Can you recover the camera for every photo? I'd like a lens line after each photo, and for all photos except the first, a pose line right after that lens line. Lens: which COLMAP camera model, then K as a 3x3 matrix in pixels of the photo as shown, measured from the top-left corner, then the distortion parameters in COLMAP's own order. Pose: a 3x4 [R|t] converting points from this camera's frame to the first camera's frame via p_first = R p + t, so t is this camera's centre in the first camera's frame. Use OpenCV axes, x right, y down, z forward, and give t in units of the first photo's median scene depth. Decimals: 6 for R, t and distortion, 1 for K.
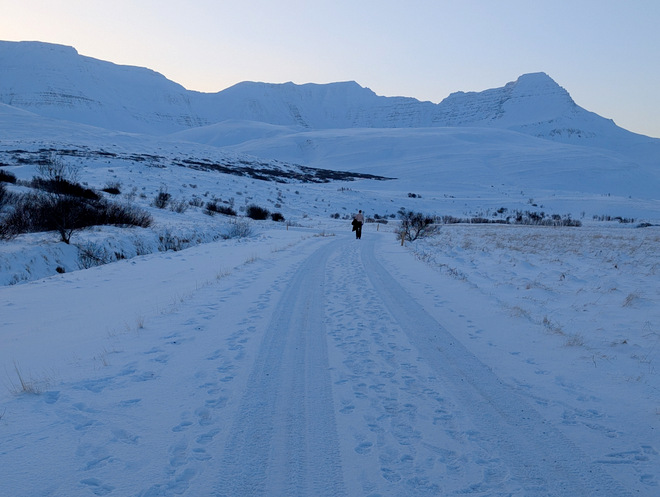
lens RADIAL K [[1850.5, 0, 330.0], [0, 1850.5, 248.5], [0, 0, 1]] dist [0.158469, 0.453686]
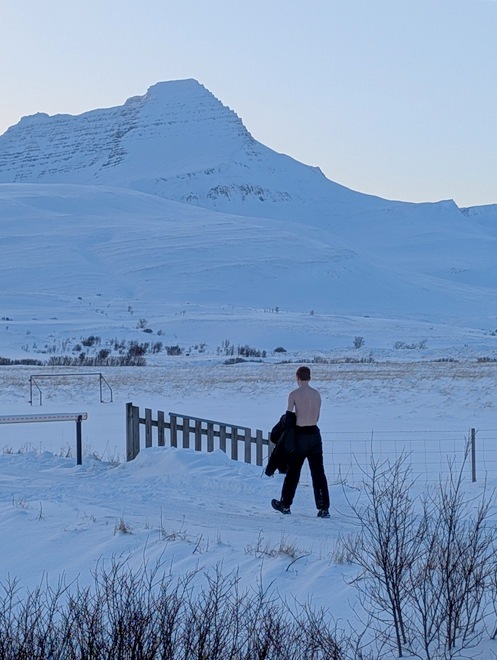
lens RADIAL K [[1850.5, 0, 248.5], [0, 1850.5, 330.0], [0, 0, 1]] dist [0.158469, 0.453686]
pose [[0.964804, -0.022728, 0.261986, -0.011861], [0.030942, 0.999149, -0.027272, -0.007595], [-0.261143, 0.034418, 0.964686, 0.480192]]
